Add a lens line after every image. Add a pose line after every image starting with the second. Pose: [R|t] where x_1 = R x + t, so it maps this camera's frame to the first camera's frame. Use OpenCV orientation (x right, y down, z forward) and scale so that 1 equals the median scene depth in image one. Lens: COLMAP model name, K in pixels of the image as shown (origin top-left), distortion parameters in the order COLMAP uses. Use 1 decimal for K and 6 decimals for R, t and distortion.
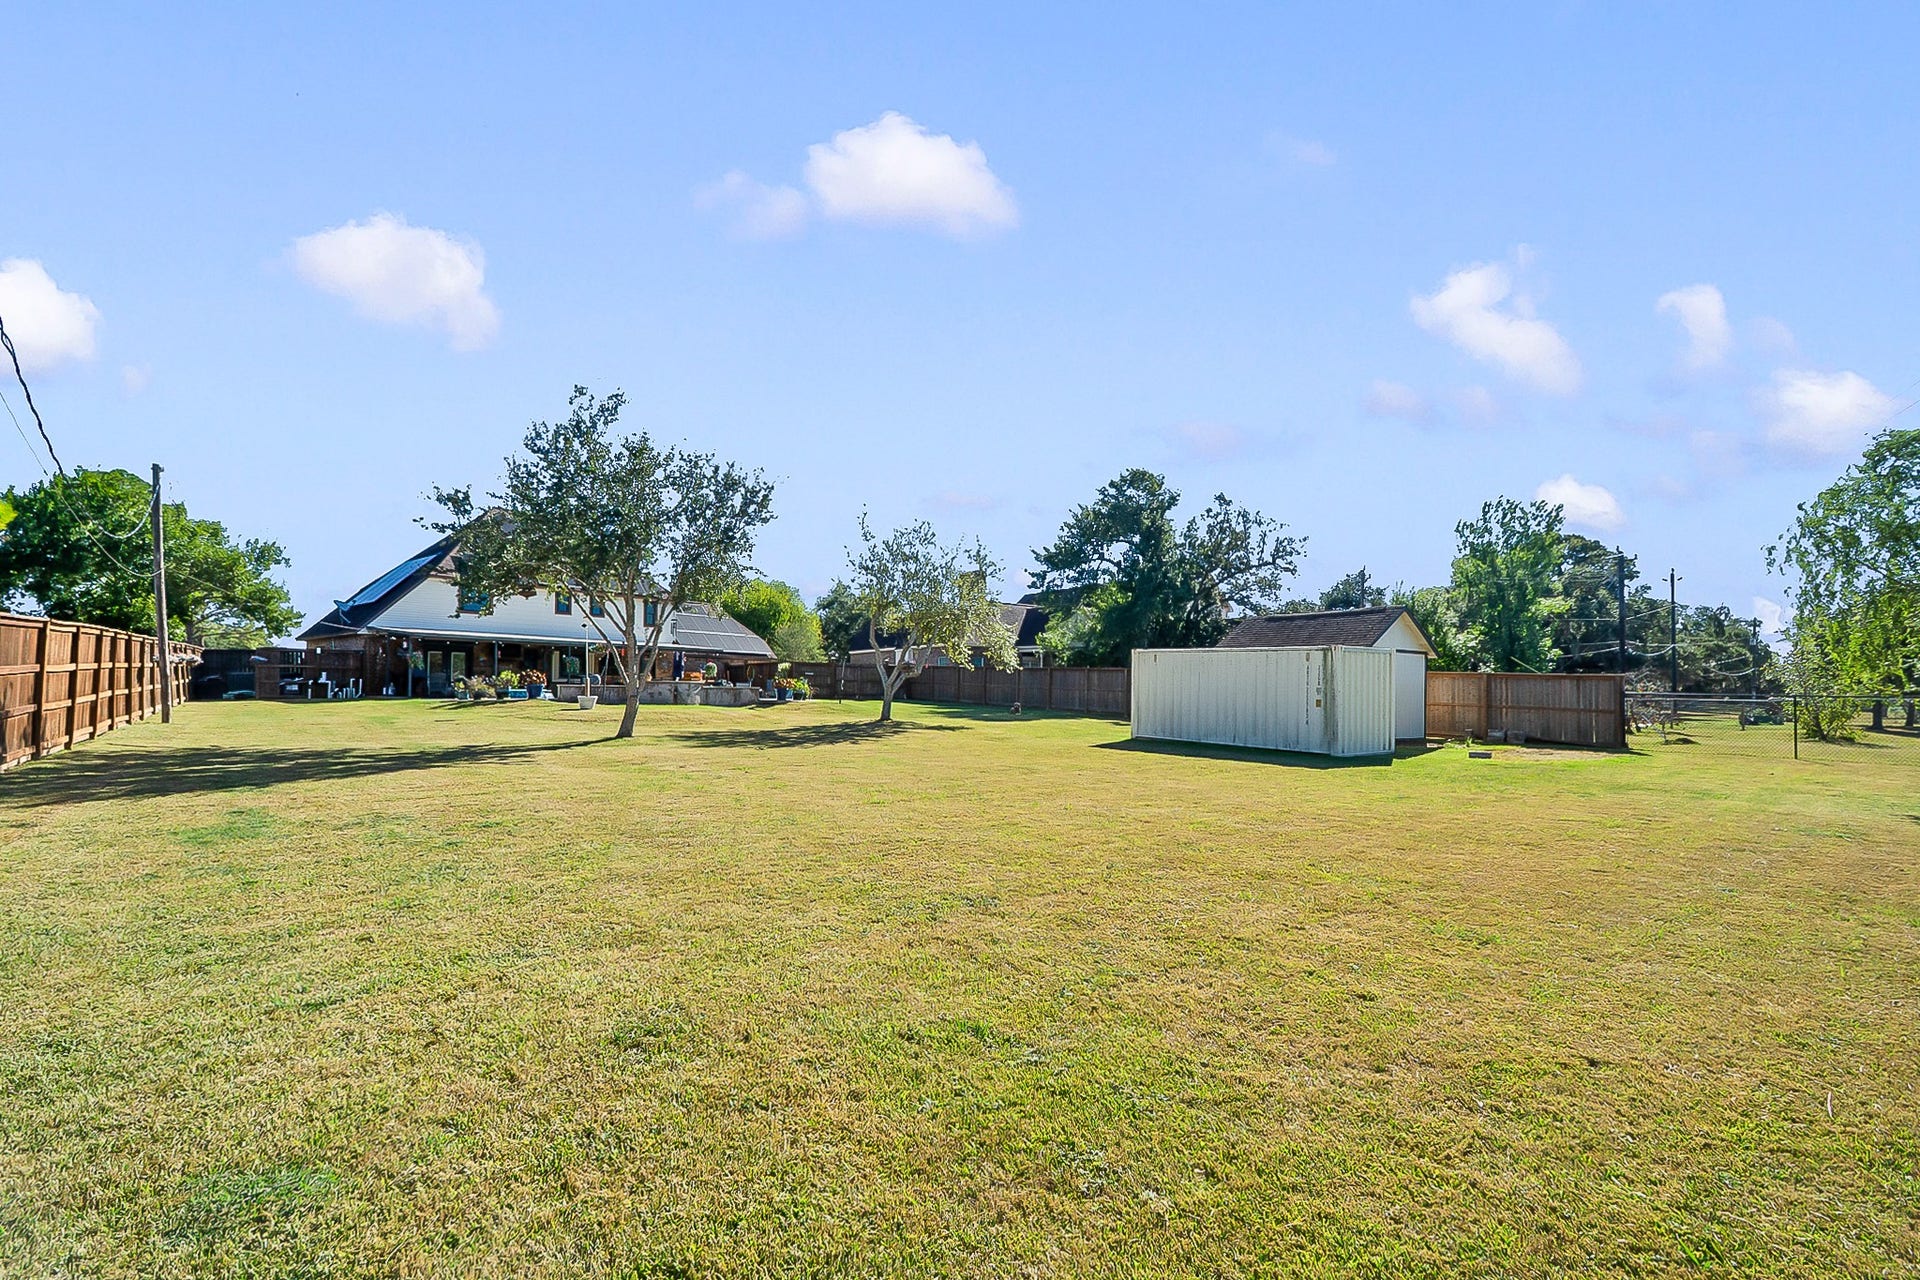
lens RADIAL K [[825.2, 0, 960.0], [0, 825.2, 640.0], [0, 0, 1]] dist [0.003211, 0.000118]
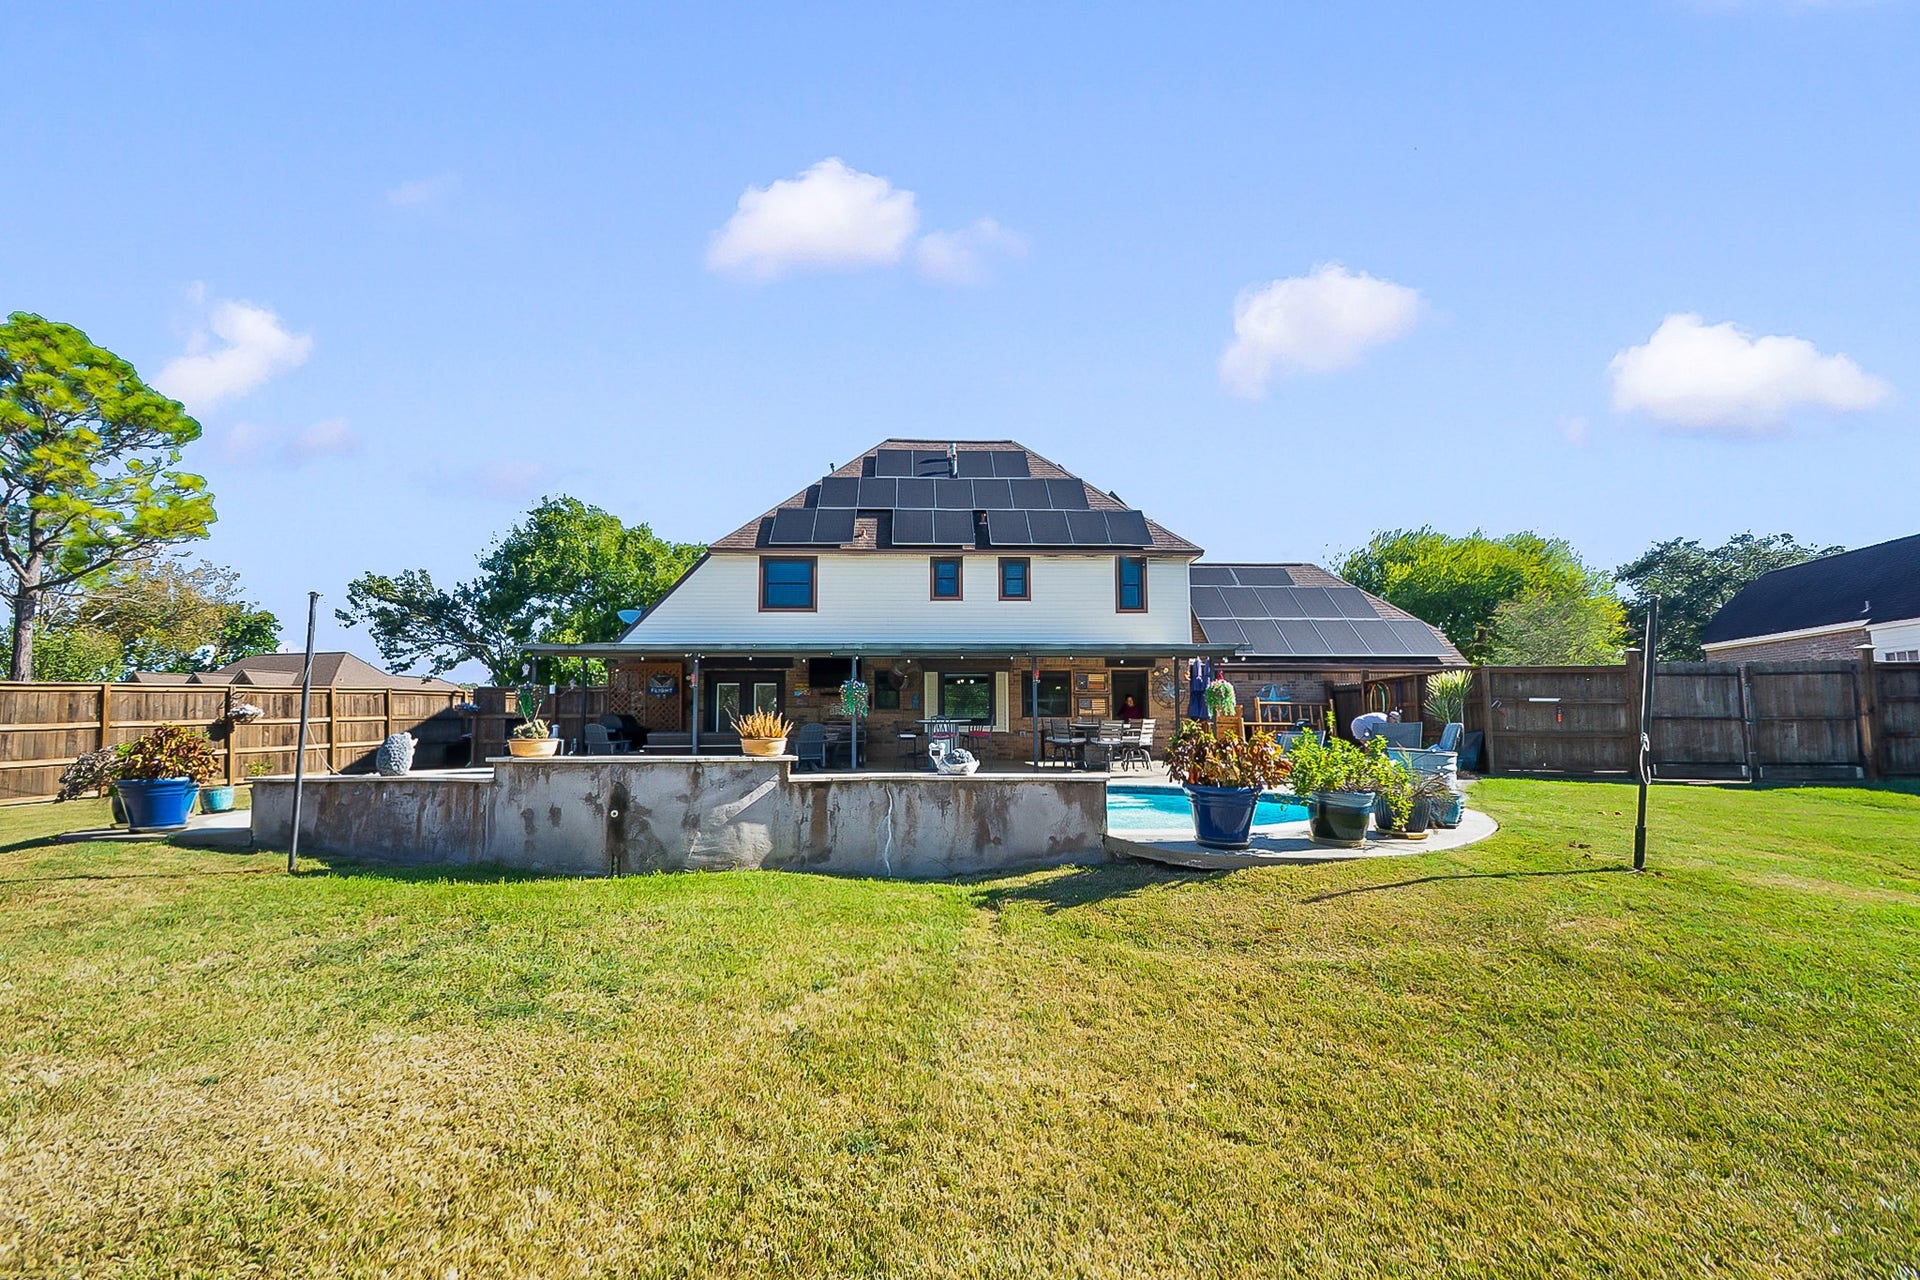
lens RADIAL K [[825.2, 0, 960.0], [0, 825.2, 640.0], [0, 0, 1]] dist [0.003211, 0.000118]
pose [[0.651434, -0.078153, -0.754669, -0.088952], [0.049272, 0.996939, -0.060710, 0.023830], [0.757103, 0.002364, 0.653291, 0.606872]]
